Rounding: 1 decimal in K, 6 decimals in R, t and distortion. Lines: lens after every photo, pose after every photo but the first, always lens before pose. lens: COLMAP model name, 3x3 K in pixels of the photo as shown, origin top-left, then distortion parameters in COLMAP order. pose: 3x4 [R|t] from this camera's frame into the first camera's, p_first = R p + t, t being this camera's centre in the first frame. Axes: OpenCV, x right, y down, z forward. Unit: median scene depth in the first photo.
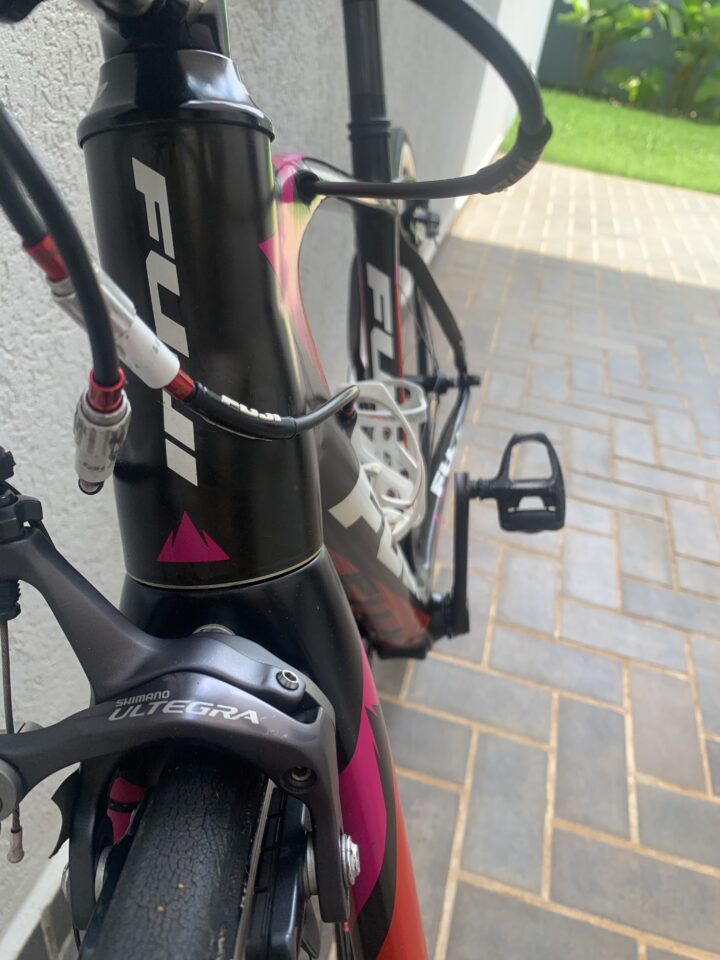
lens RADIAL K [[753.8, 0, 360.0], [0, 753.8, 480.0], [0, 0, 1]] dist [-0.006861, -0.000507]
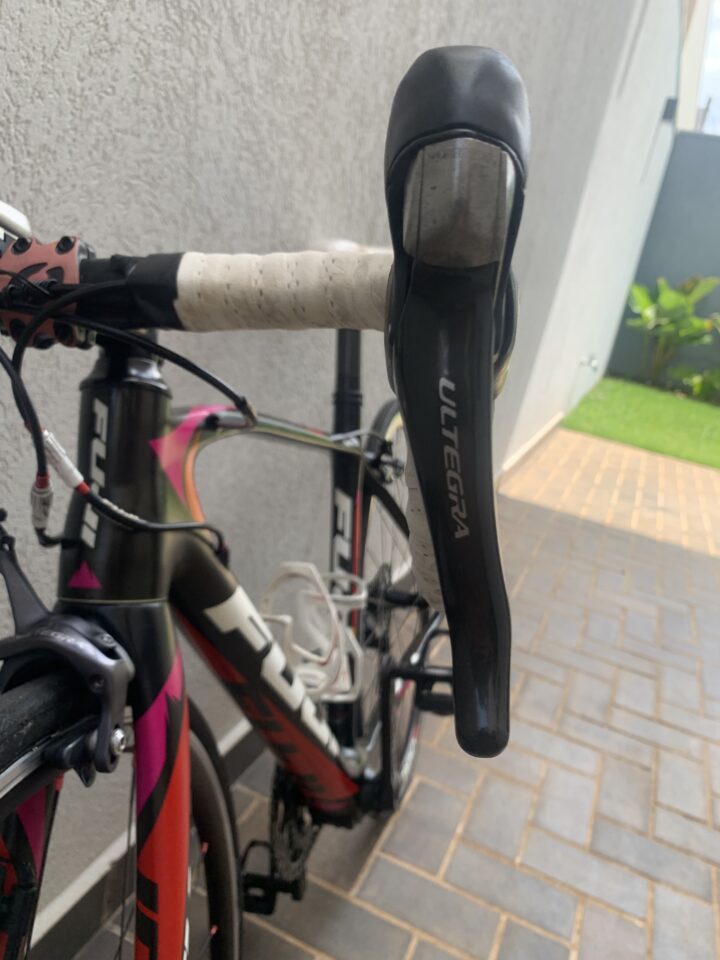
lens RADIAL K [[753.8, 0, 360.0], [0, 753.8, 480.0], [0, 0, 1]] dist [-0.006861, -0.000507]
pose [[0.988812, 0.095247, -0.114795, 0.096652], [-0.126721, 0.942370, -0.309647, 0.050687], [0.078687, 0.320730, 0.943897, -0.125536]]
